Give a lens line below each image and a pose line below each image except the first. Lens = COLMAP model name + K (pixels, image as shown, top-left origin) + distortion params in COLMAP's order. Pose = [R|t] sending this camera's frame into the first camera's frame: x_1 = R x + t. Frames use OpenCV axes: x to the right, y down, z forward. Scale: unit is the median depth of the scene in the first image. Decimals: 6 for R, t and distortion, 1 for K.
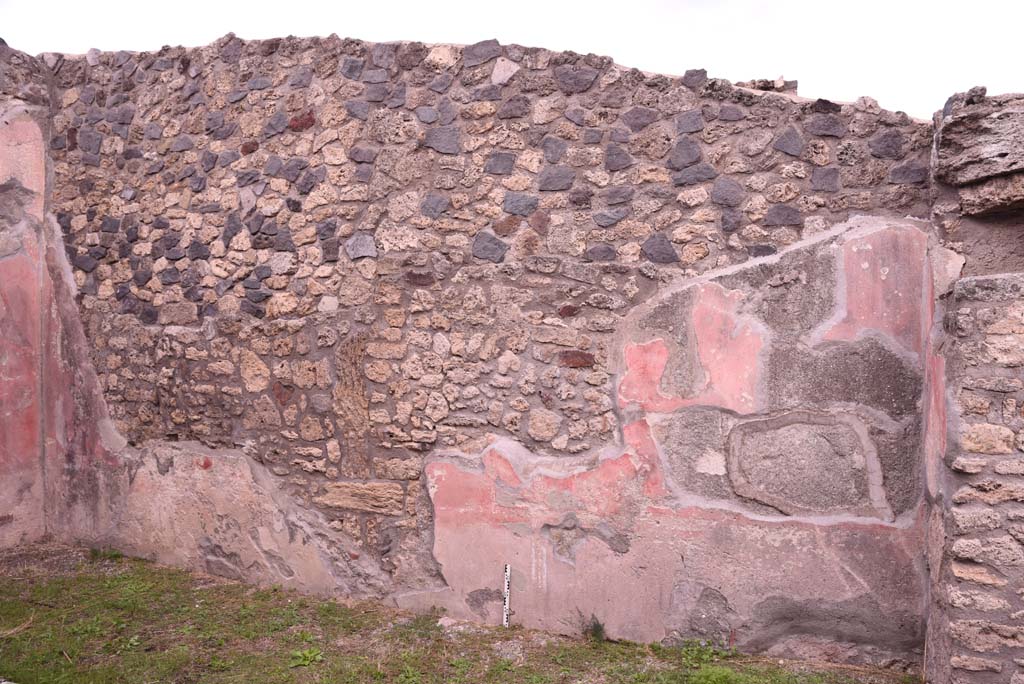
lens RADIAL K [[696.2, 0, 509.7], [0, 696.2, 351.9], [0, 0, 1]] dist [-0.132929, 0.094019]
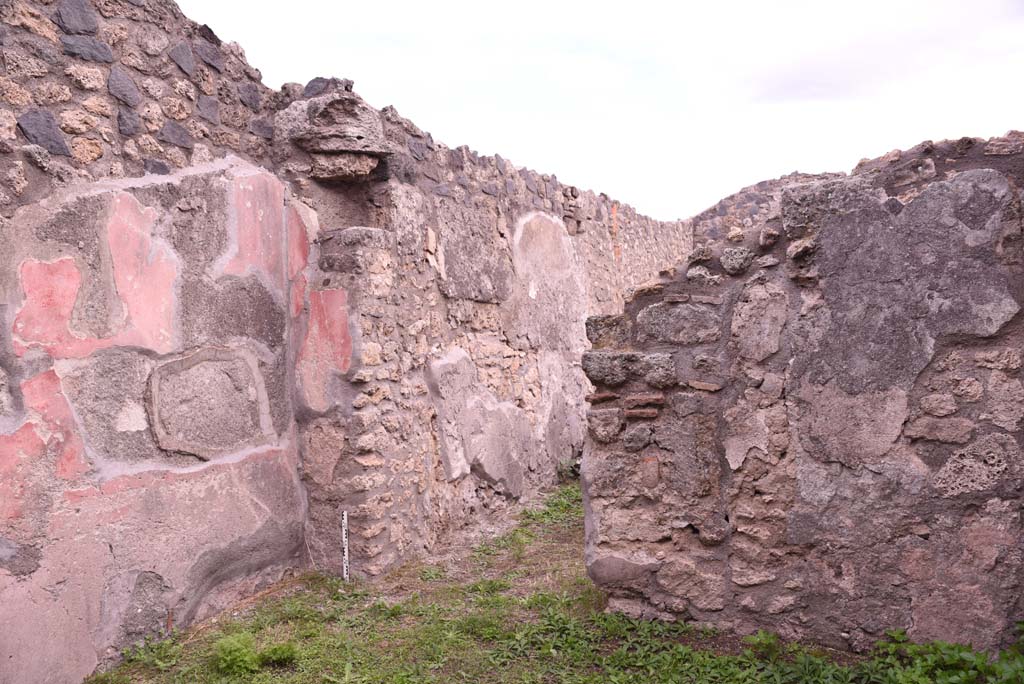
lens RADIAL K [[696.2, 0, 515.1], [0, 696.2, 347.1], [0, 0, 1]] dist [-0.132929, 0.094019]
pose [[0.050627, -0.020716, 0.998503, -0.374910], [0.030213, 0.999359, 0.019202, 0.062181], [-0.998261, 0.029196, 0.051220, 0.406109]]
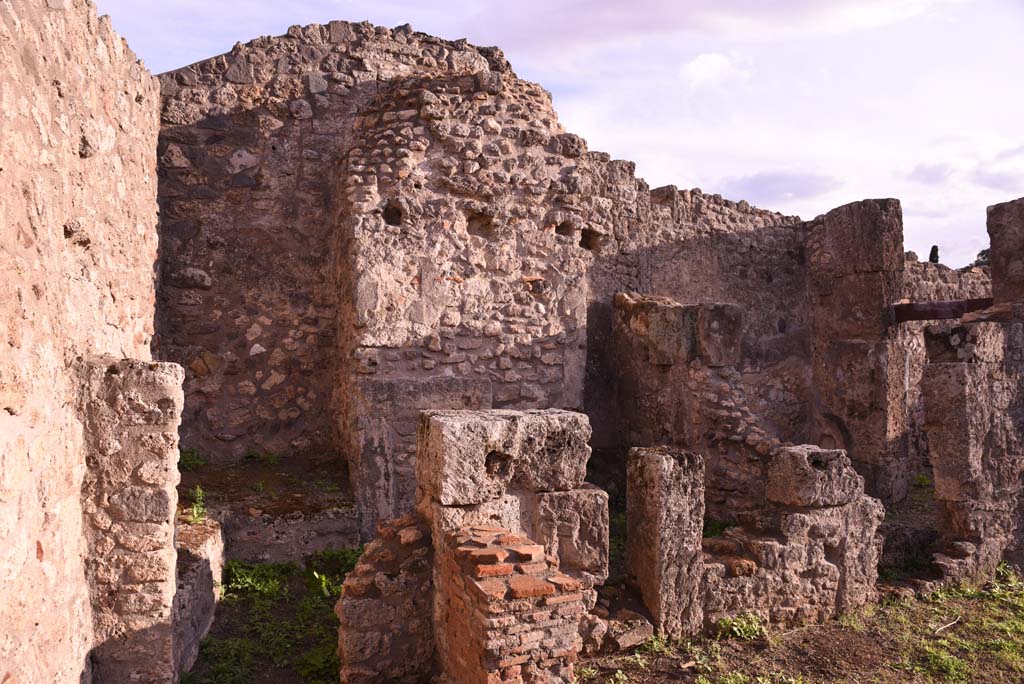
lens RADIAL K [[696.2, 0, 504.3], [0, 696.2, 349.2], [0, 0, 1]] dist [-0.132929, 0.094019]
pose [[-0.628059, 0.009032, 0.778113, 1.434094], [0.014248, 0.999898, -0.000106, 0.042933], [-0.778035, 0.011019, -0.628124, 0.030085]]
